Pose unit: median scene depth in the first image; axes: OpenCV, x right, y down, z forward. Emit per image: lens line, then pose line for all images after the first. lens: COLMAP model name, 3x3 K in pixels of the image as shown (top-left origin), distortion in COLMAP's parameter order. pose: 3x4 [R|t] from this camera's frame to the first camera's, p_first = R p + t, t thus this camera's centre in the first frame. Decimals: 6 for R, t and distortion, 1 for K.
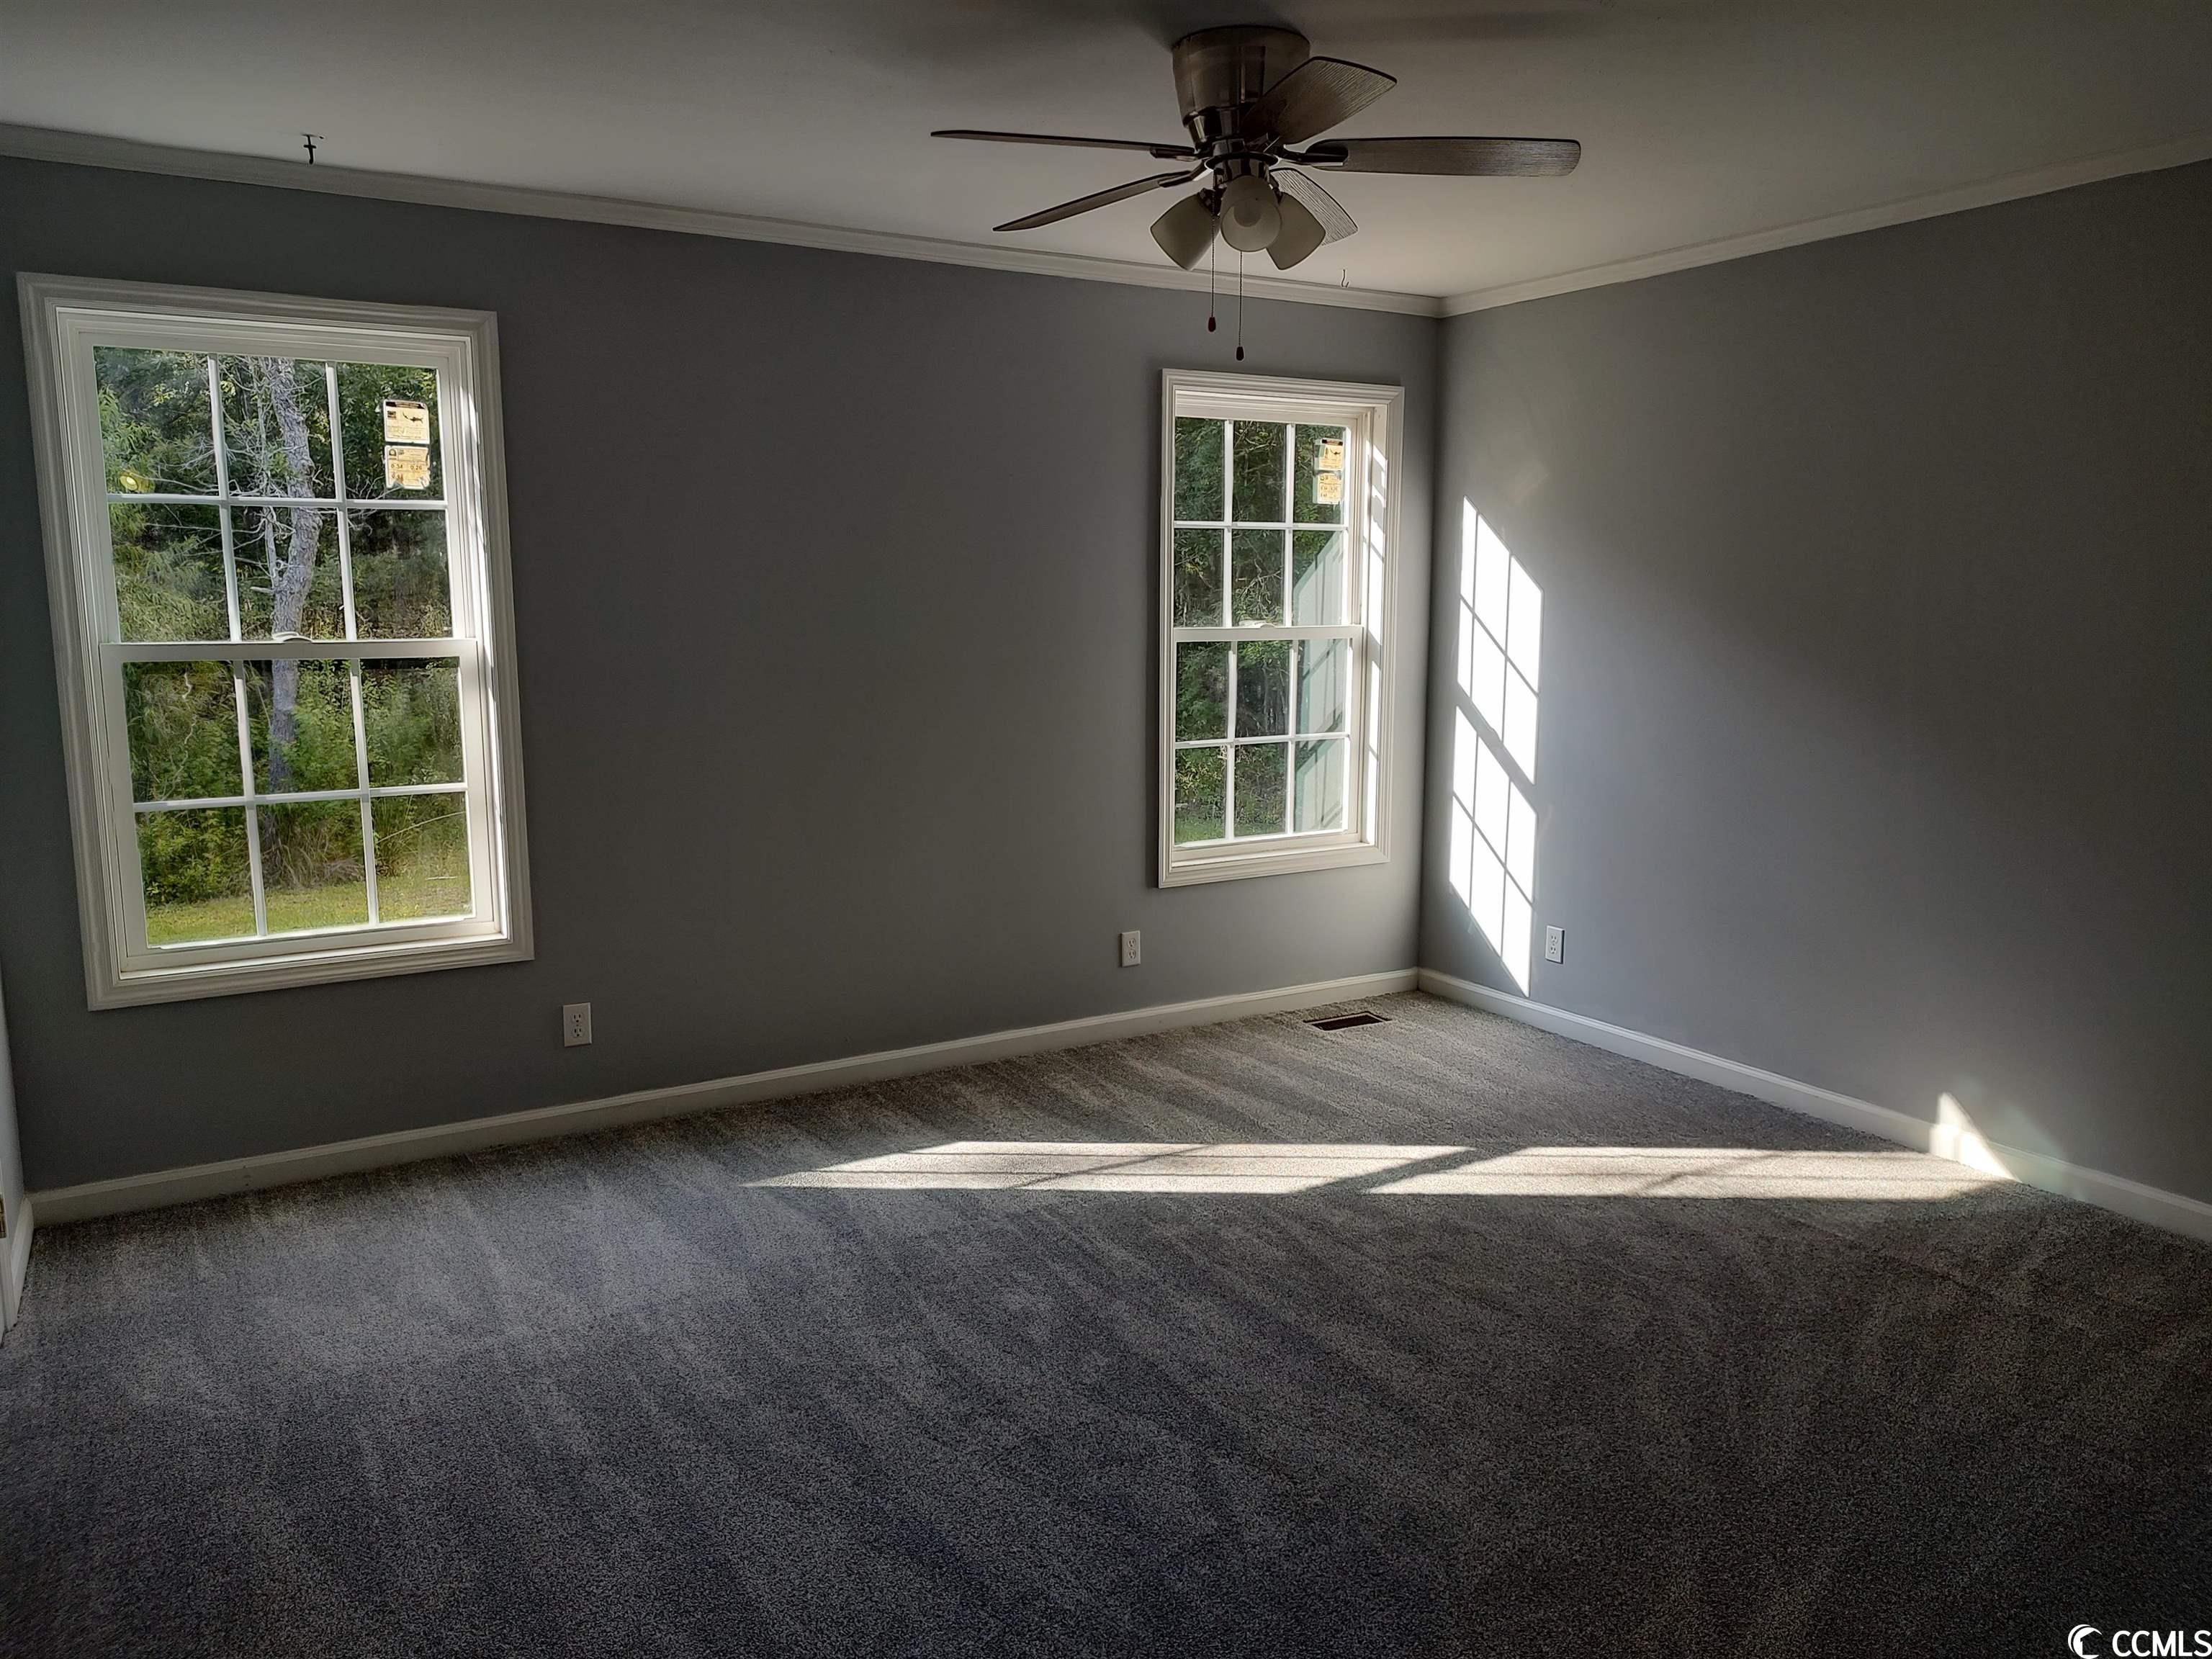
lens RADIAL K [[1608.4, 0, 1110.0], [0, 1608.4, 831.0], [0, 0, 1]] dist [0.022007, -0.012647]
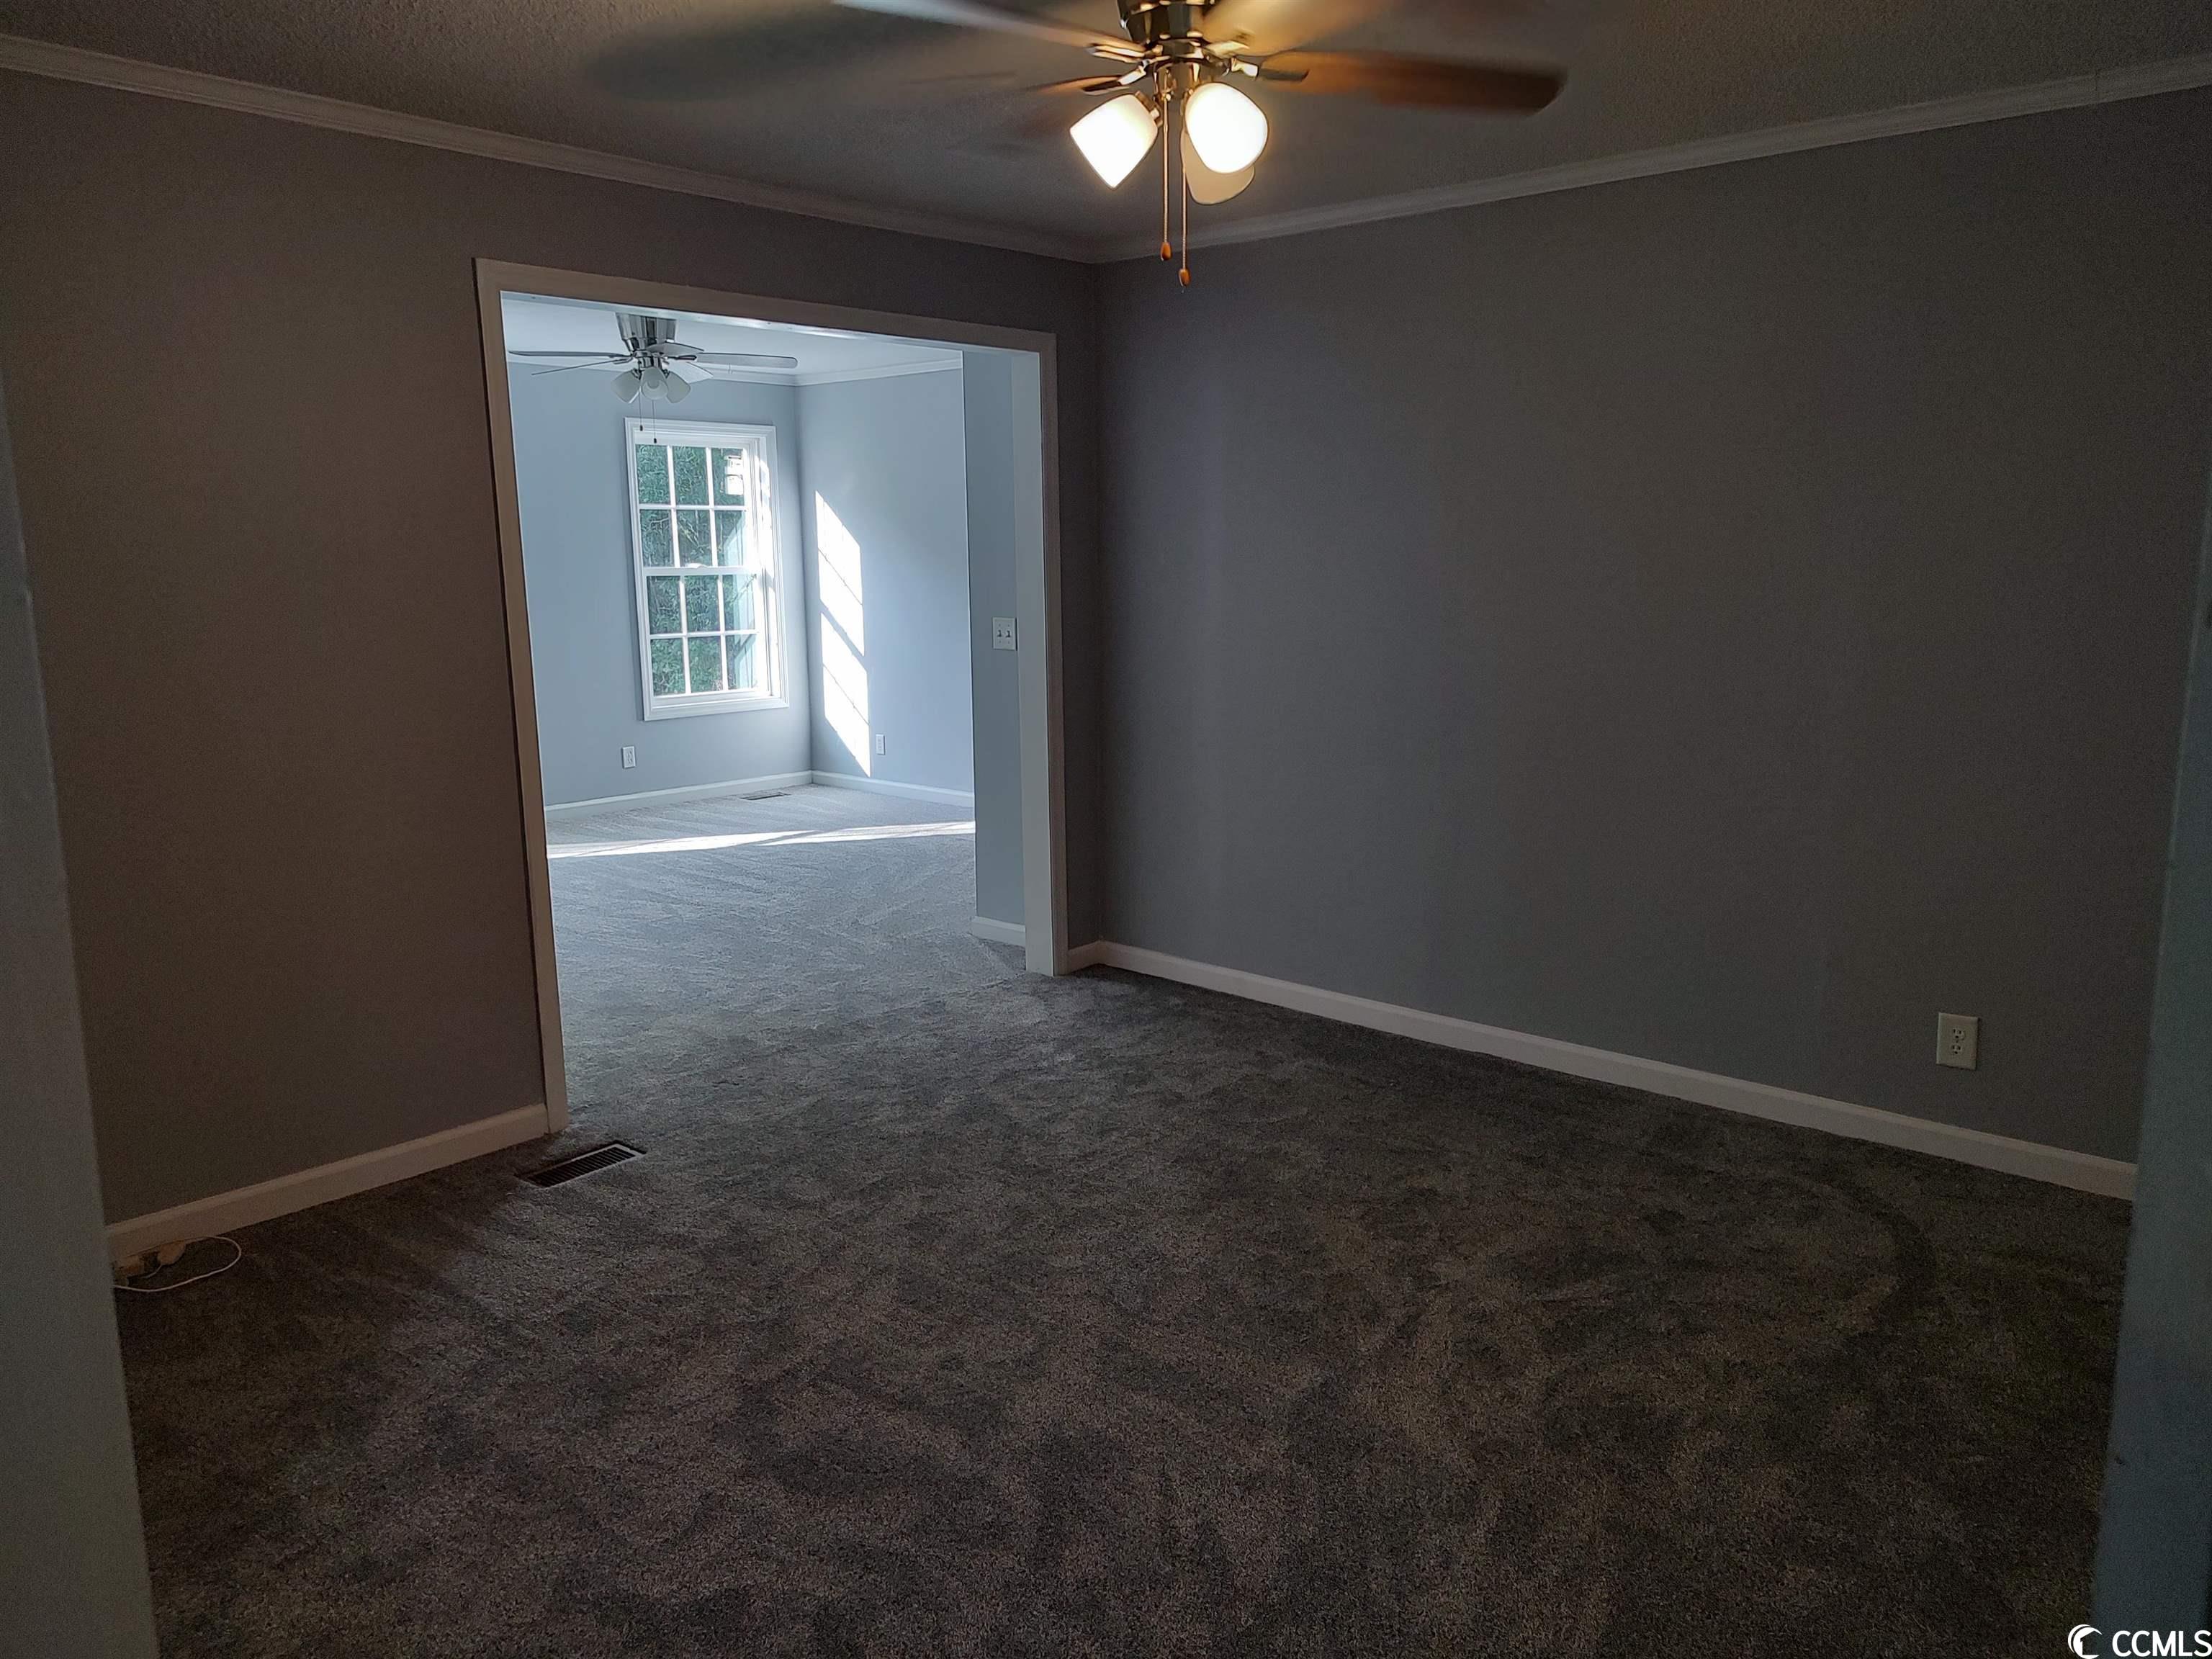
lens RADIAL K [[1608.4, 0, 1163.5], [0, 1608.4, 838.2], [0, 0, 1]] dist [0.022007, -0.012647]
pose [[0.946457, -0.062544, 0.316712, 0.001374], [0.052099, 0.997785, 0.041352, 0.113676], [-0.318597, -0.022638, 0.947620, -0.773272]]
